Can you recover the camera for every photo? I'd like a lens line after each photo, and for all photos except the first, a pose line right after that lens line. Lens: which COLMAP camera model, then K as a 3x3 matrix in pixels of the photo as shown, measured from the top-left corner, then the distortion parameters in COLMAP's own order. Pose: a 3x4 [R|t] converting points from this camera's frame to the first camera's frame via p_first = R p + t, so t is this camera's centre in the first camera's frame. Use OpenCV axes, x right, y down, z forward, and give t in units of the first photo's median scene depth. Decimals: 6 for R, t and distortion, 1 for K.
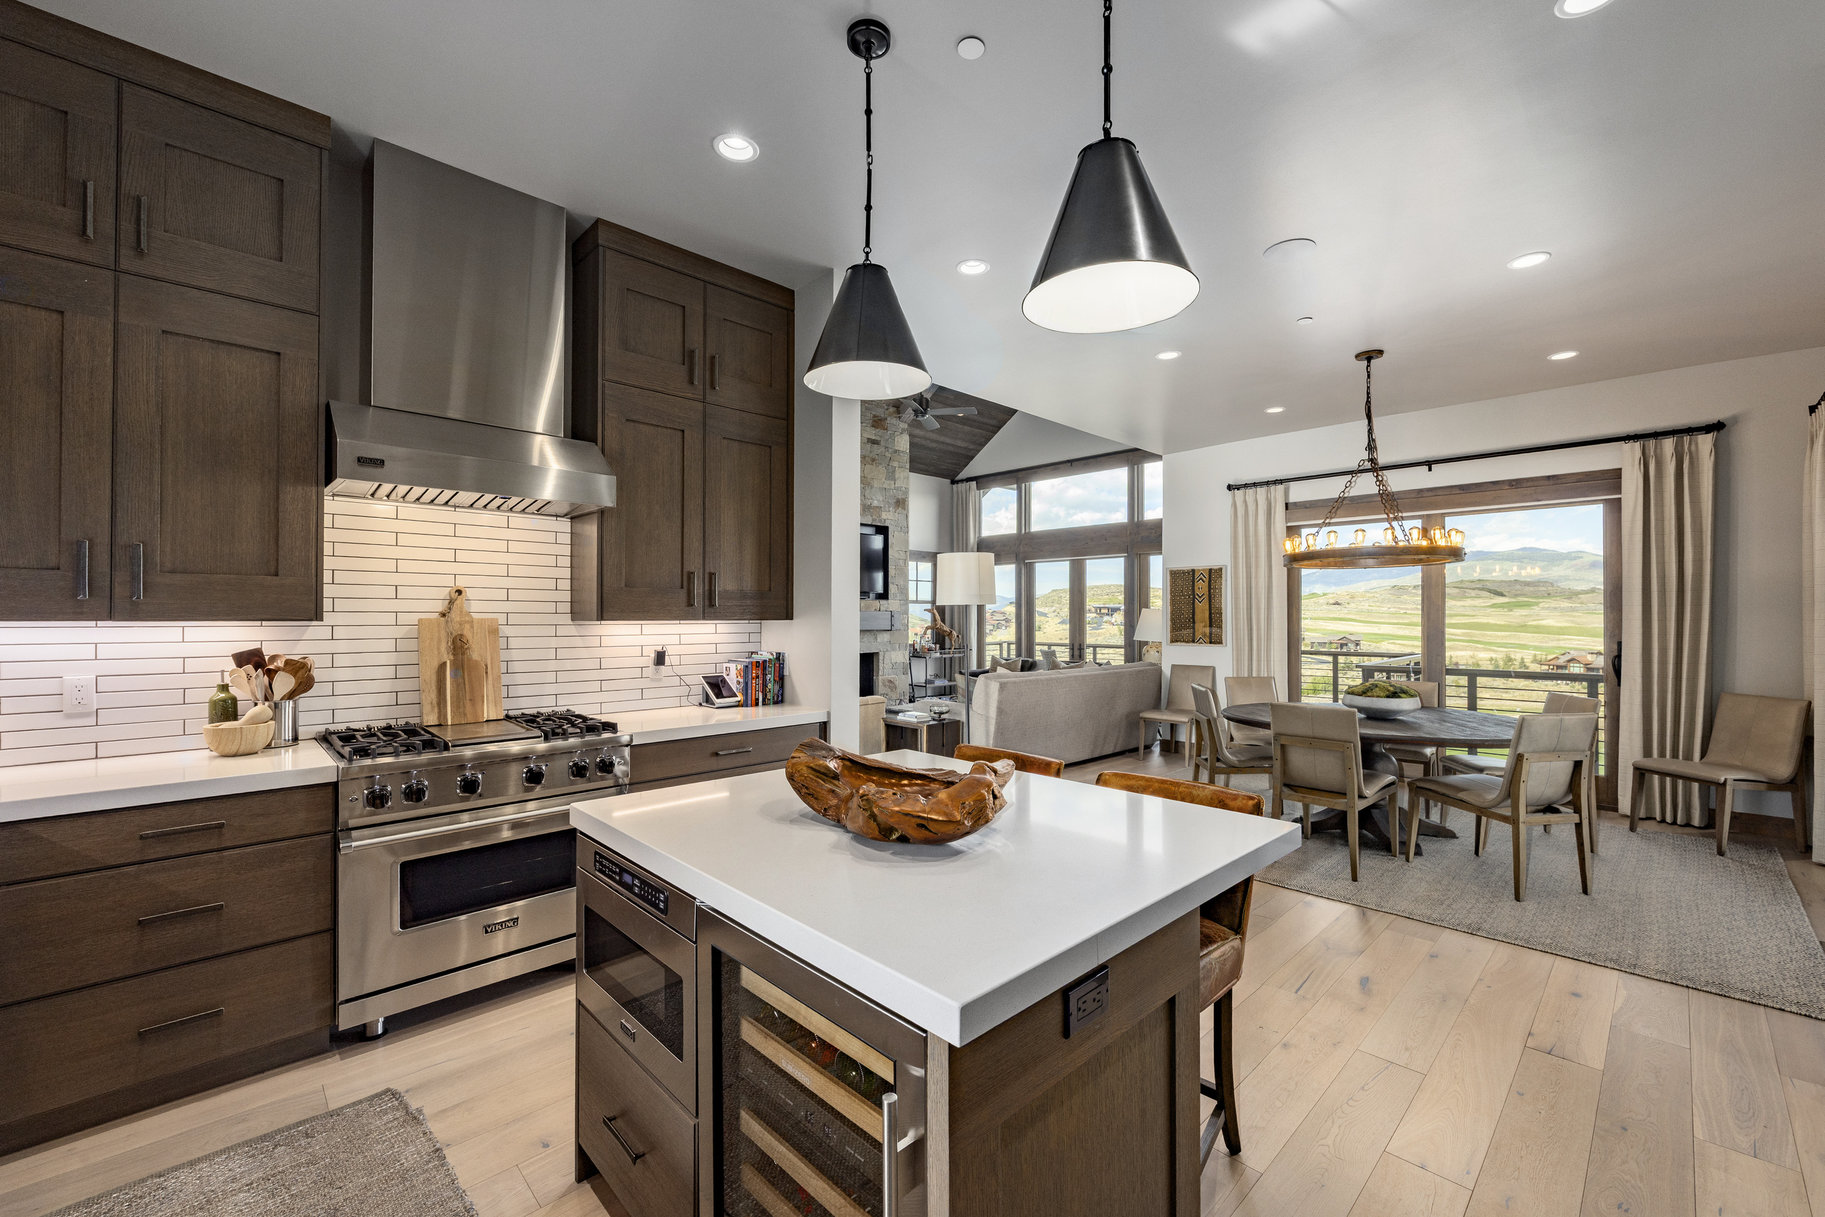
lens RADIAL K [[730.5, 0, 914.9], [0, 730.5, 612.5], [0, 0, 1]] dist [-0.000969, -0.001096]
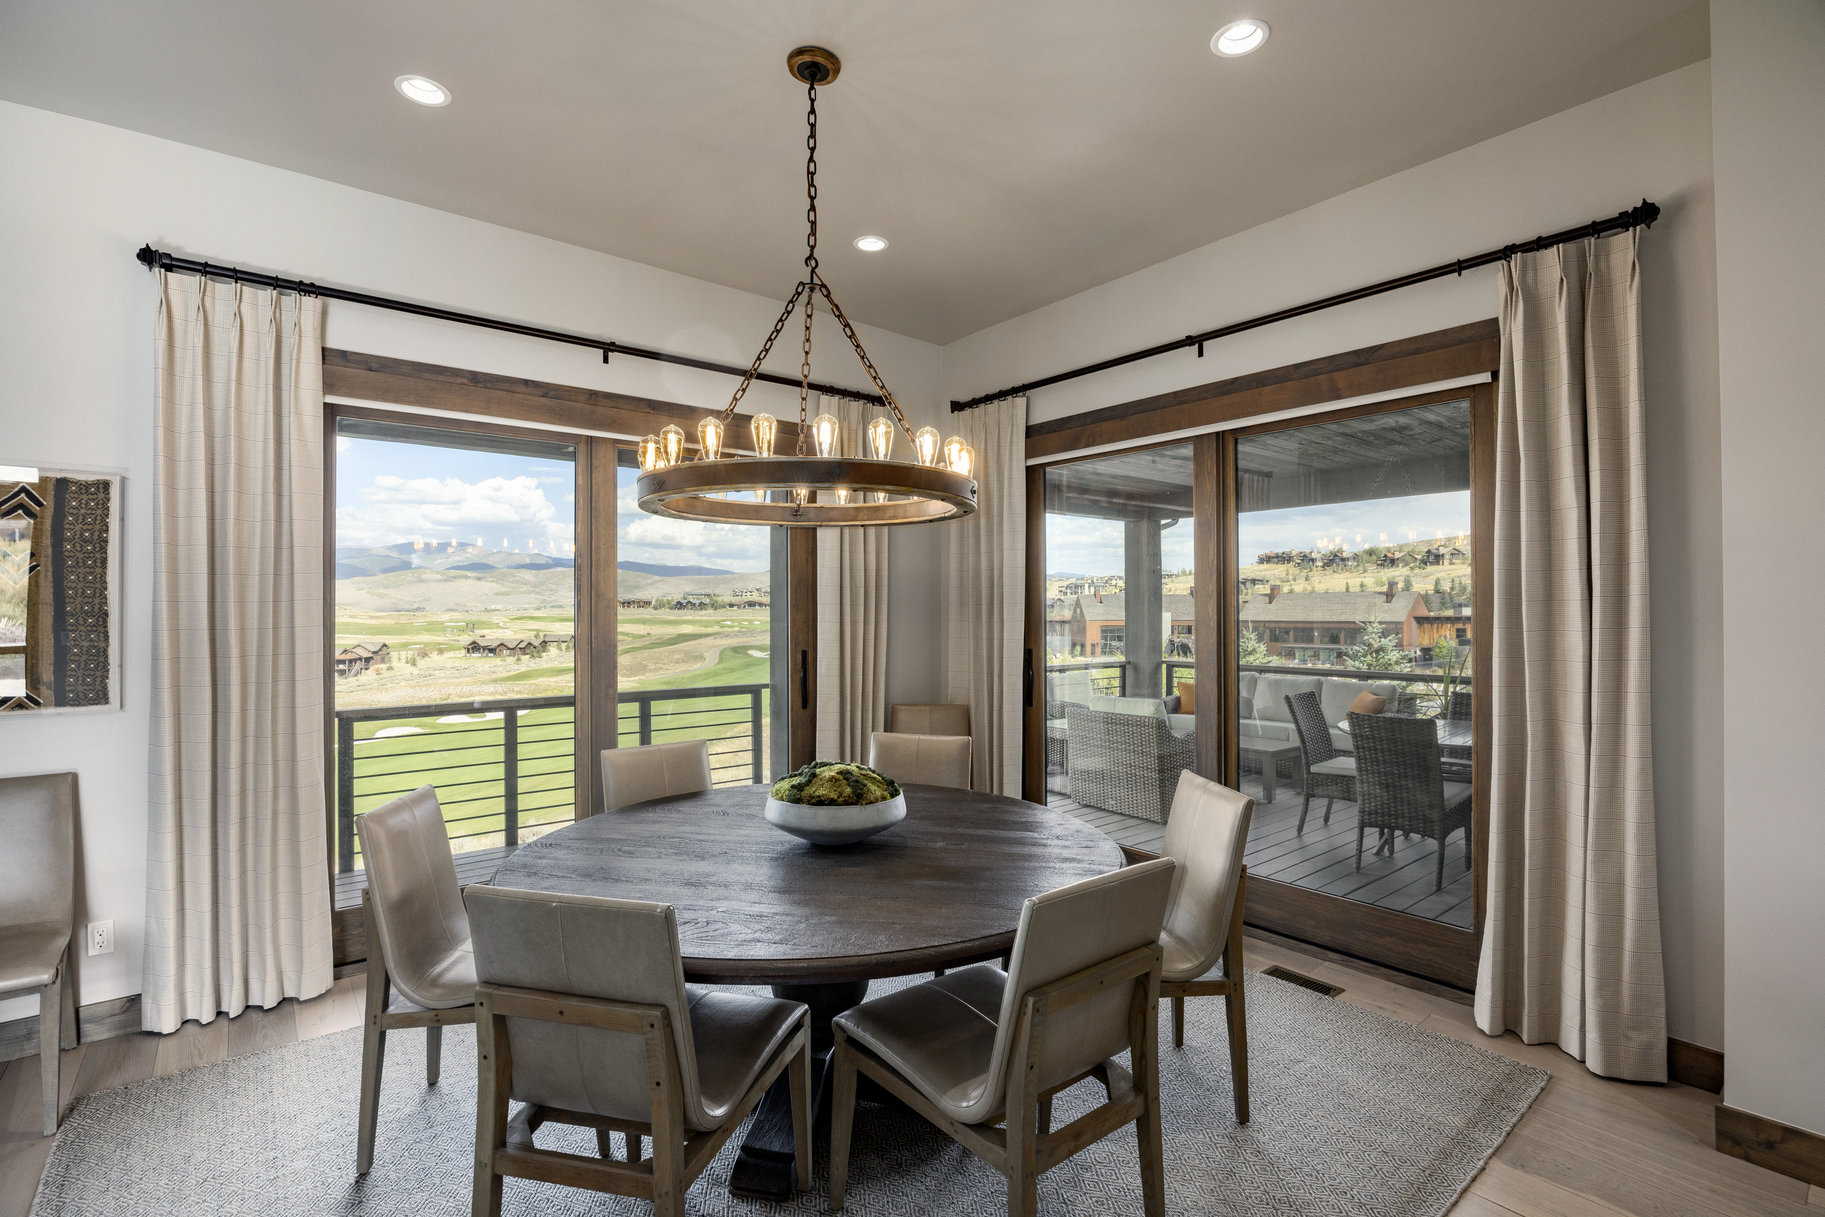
lens RADIAL K [[851.0, 0, 917.2], [0, 851.0, 603.8], [0, 0, 1]] dist [-0.008141, -0.000029]
pose [[0.082084, 0.005408, 0.996611, 0.064520], [-0.006434, 0.999967, -0.004897, -0.004669], [-0.996605, -0.006010, 0.082116, 0.689632]]
